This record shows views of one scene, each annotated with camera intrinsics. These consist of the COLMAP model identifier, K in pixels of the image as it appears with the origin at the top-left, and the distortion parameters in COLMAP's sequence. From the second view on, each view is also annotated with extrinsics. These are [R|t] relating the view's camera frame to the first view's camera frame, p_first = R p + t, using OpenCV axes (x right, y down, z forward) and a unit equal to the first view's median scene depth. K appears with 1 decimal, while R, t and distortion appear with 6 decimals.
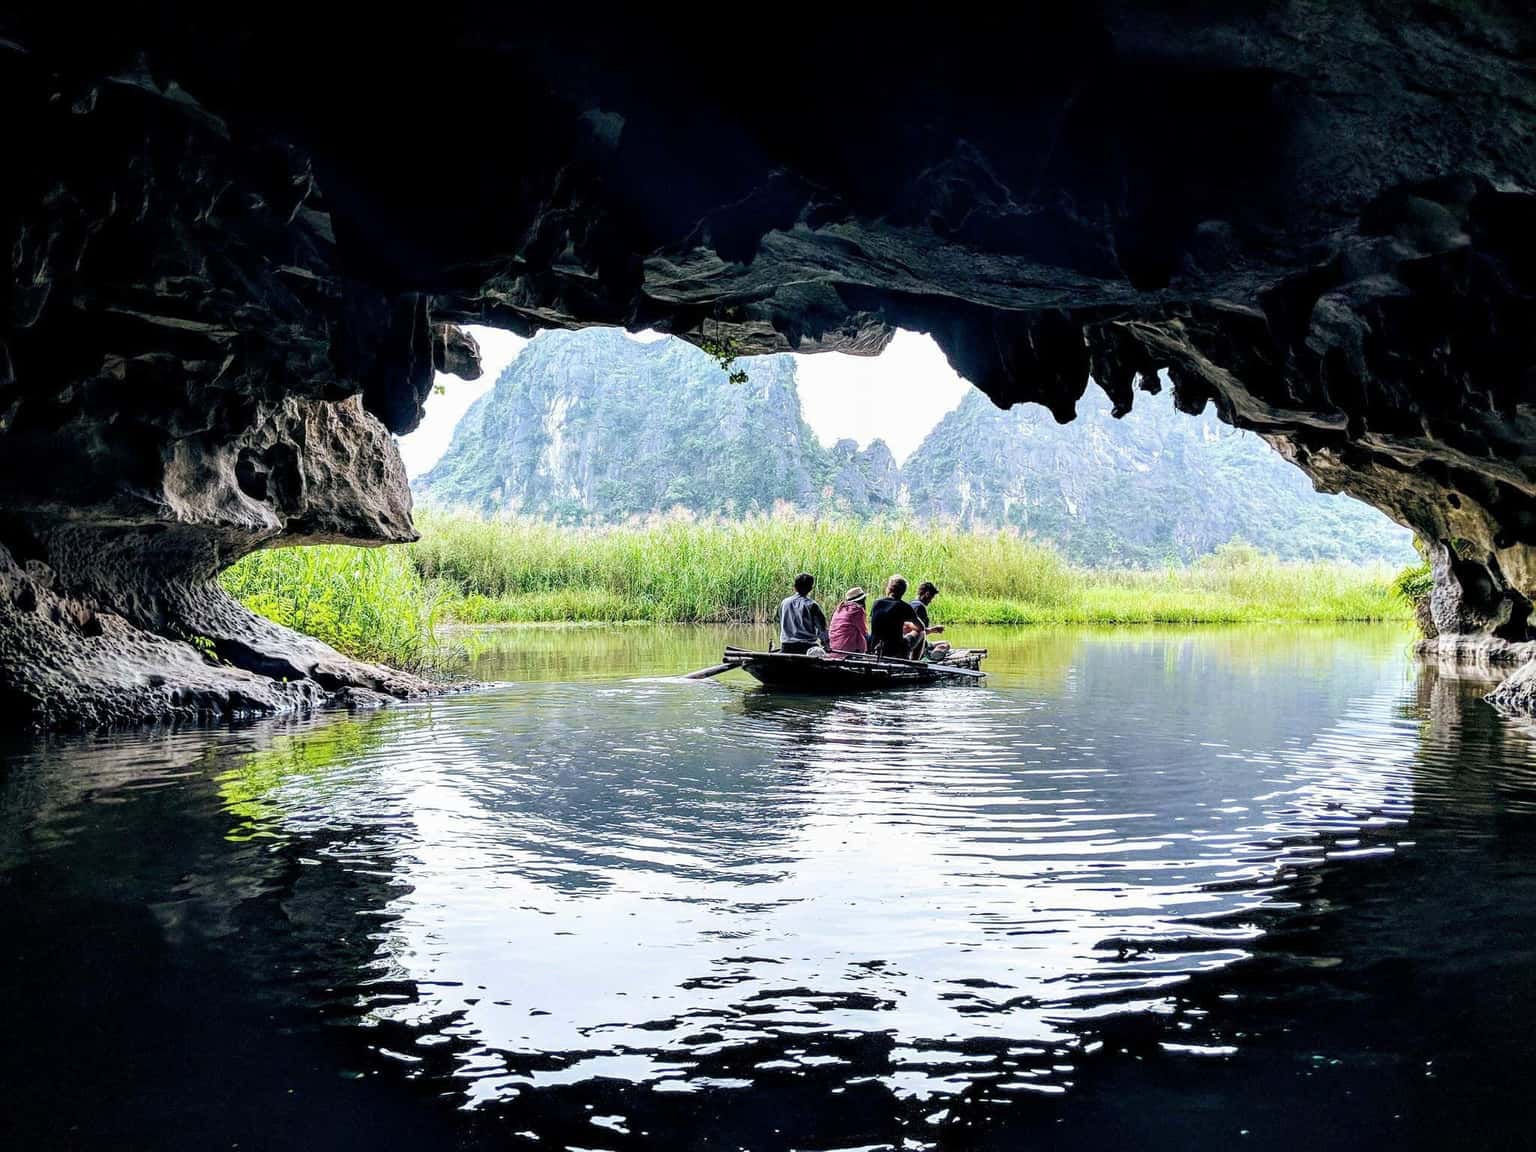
lens RADIAL K [[1281.3, 0, 768.0], [0, 1281.3, 576.0], [0, 0, 1]] dist [0.097597, -0.243781]
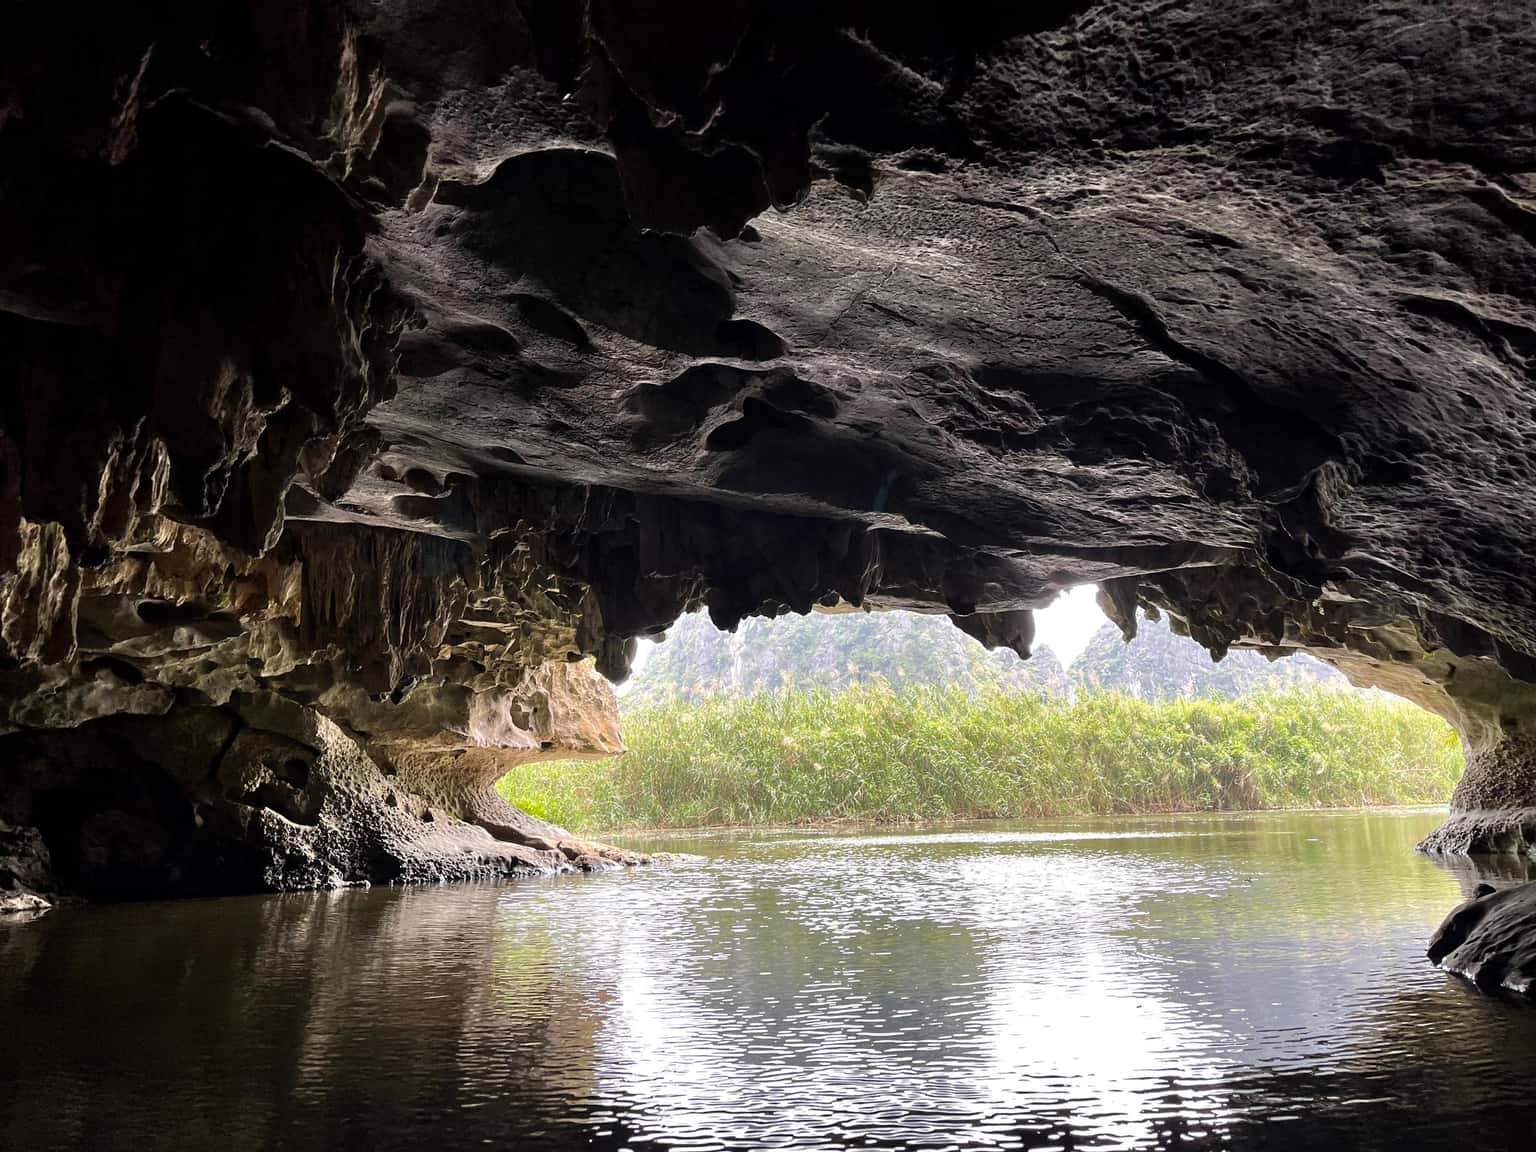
lens RADIAL K [[1281.3, 0, 768.0], [0, 1281.3, 576.0], [0, 0, 1]] dist [0.097597, -0.243781]
pose [[0.988488, -0.059223, -0.139228, 0.107938], [0.035923, 0.985761, -0.164270, 0.020969], [0.146974, 0.157378, 0.976540, -0.457363]]
